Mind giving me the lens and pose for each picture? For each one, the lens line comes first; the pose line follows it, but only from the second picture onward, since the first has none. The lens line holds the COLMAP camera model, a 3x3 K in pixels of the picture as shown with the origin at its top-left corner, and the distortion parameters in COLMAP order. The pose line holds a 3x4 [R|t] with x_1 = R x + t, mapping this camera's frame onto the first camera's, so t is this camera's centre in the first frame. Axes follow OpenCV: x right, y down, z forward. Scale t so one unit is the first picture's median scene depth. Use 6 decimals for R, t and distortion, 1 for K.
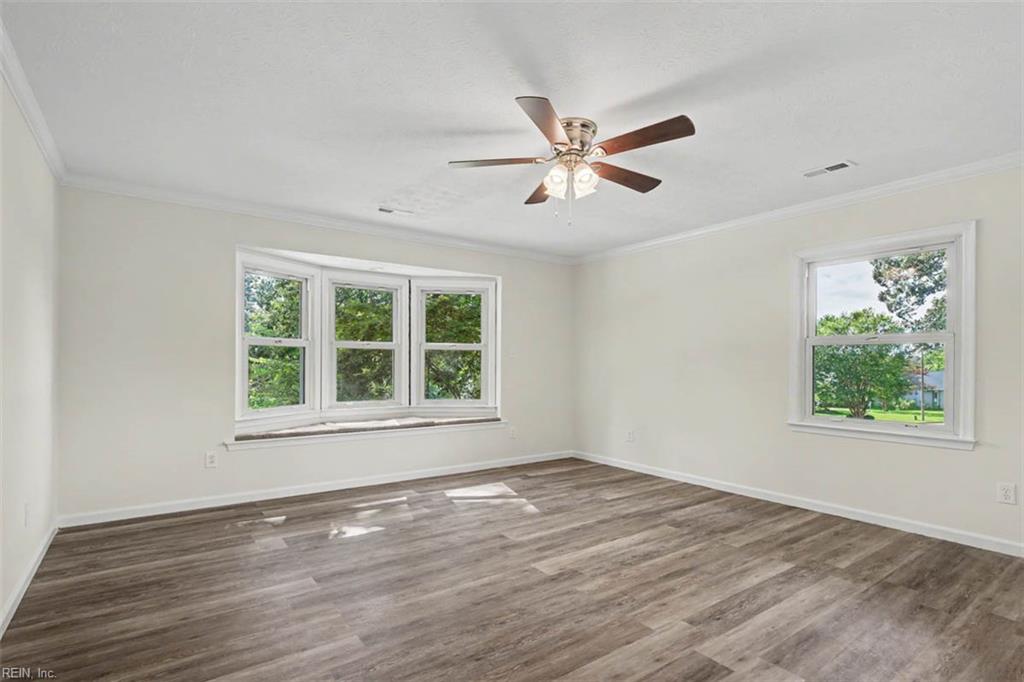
lens RADIAL K [[498.6, 0, 509.5], [0, 498.6, 348.1], [0, 0, 1]] dist [-0.001160, 0.000133]
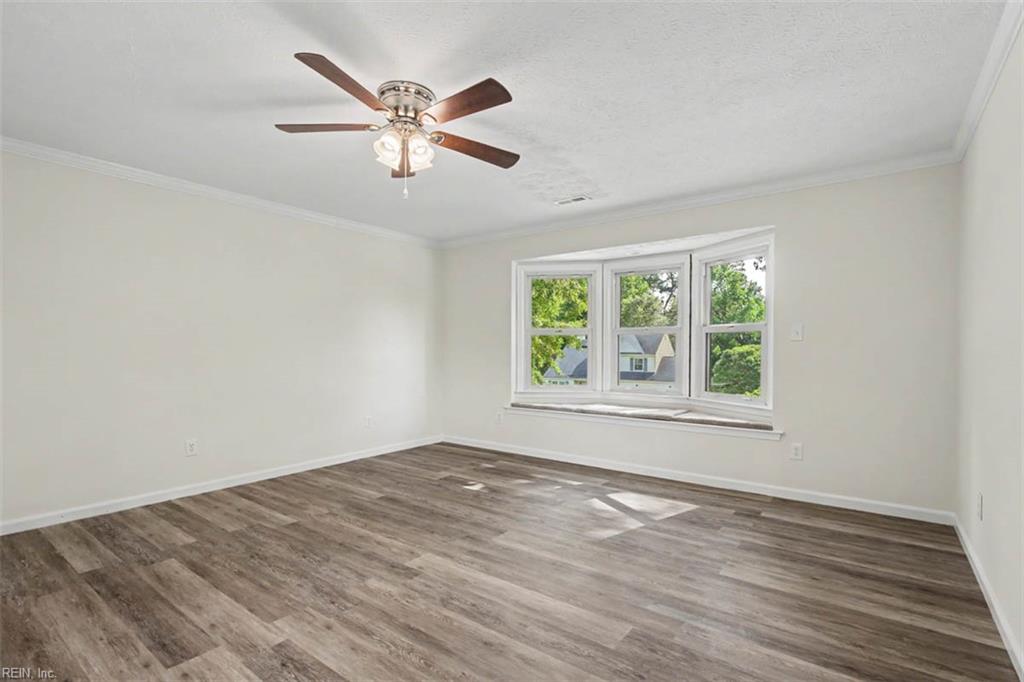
lens RADIAL K [[471.5, 0, 510.8], [0, 471.5, 345.6], [0, 0, 1]] dist [-0.000314, 0.000236]
pose [[0.319013, -0.010006, -0.947698, 0.686818], [0.028119, 0.999604, -0.001088, 0.022179], [0.947333, -0.026301, 0.319168, 0.609397]]
